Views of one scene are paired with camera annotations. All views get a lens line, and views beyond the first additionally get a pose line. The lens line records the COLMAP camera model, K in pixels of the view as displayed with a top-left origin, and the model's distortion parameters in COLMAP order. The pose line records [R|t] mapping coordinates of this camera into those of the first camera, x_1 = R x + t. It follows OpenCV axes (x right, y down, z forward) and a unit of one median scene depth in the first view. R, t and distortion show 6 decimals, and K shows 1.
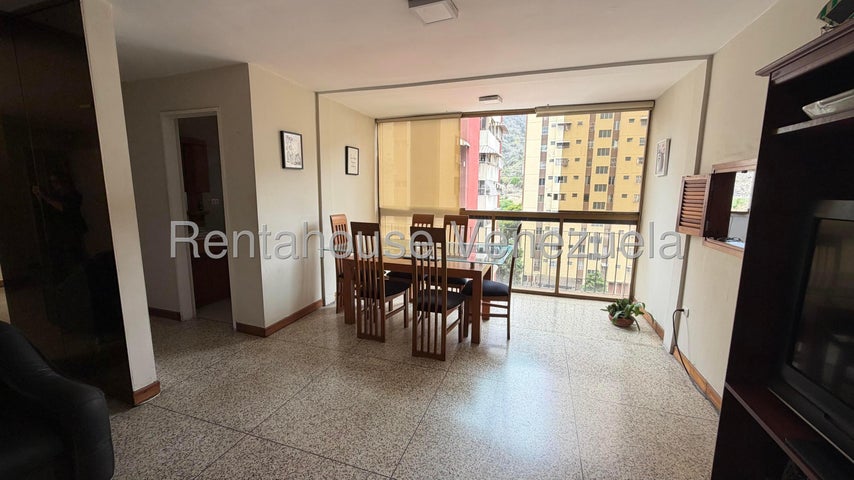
lens RADIAL K [[339.5, 0, 423.1], [0, 339.5, 240.2], [0, 0, 1]] dist [-0.000421, 0.000010]
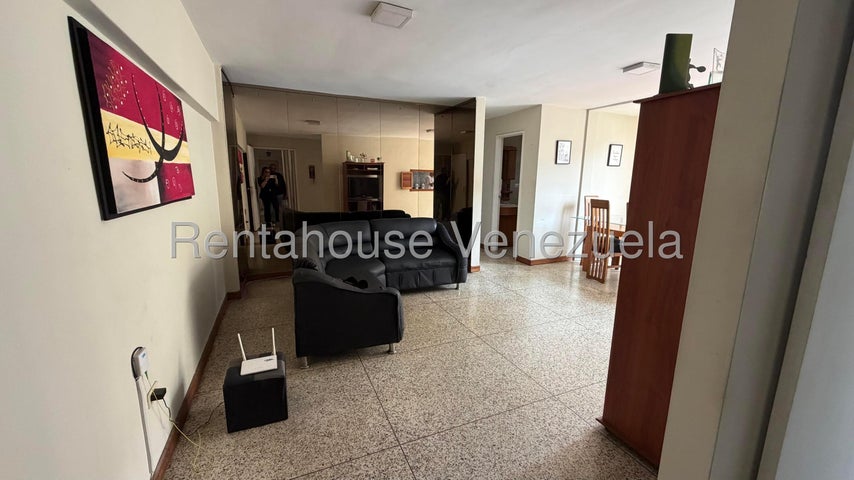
lens RADIAL K [[339.5, 0, 423.7], [0, 339.5, 240.0], [0, 0, 1]] dist [-0.000421, 0.000010]
pose [[0.674462, 0.133220, -0.726191, 0.336182], [-0.112993, 0.990624, 0.076786, 0.079156], [0.729612, 0.030266, 0.683192, -0.472052]]
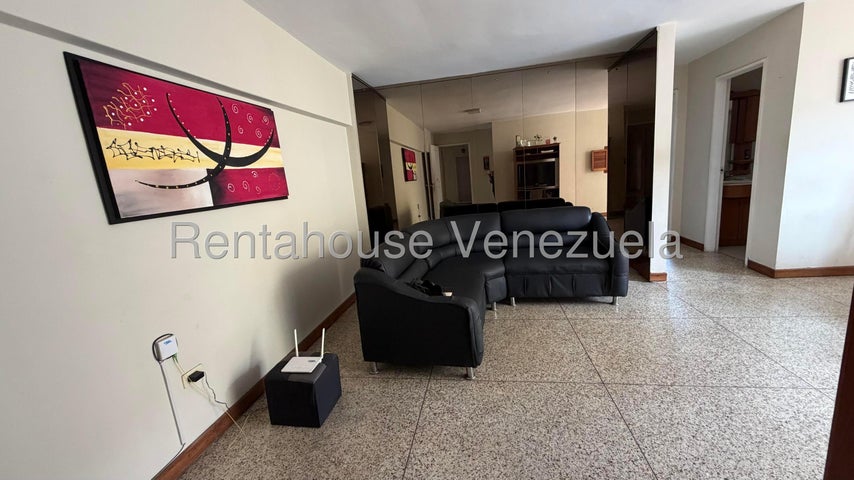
lens RADIAL K [[339.5, 0, 424.4], [0, 339.5, 240.2], [0, 0, 1]] dist [-0.000421, 0.000010]
pose [[0.154853, 0.162624, -0.974461, 0.314085], [-0.054539, 0.986262, 0.155927, 0.059920], [0.986431, 0.029000, 0.161595, -0.192804]]
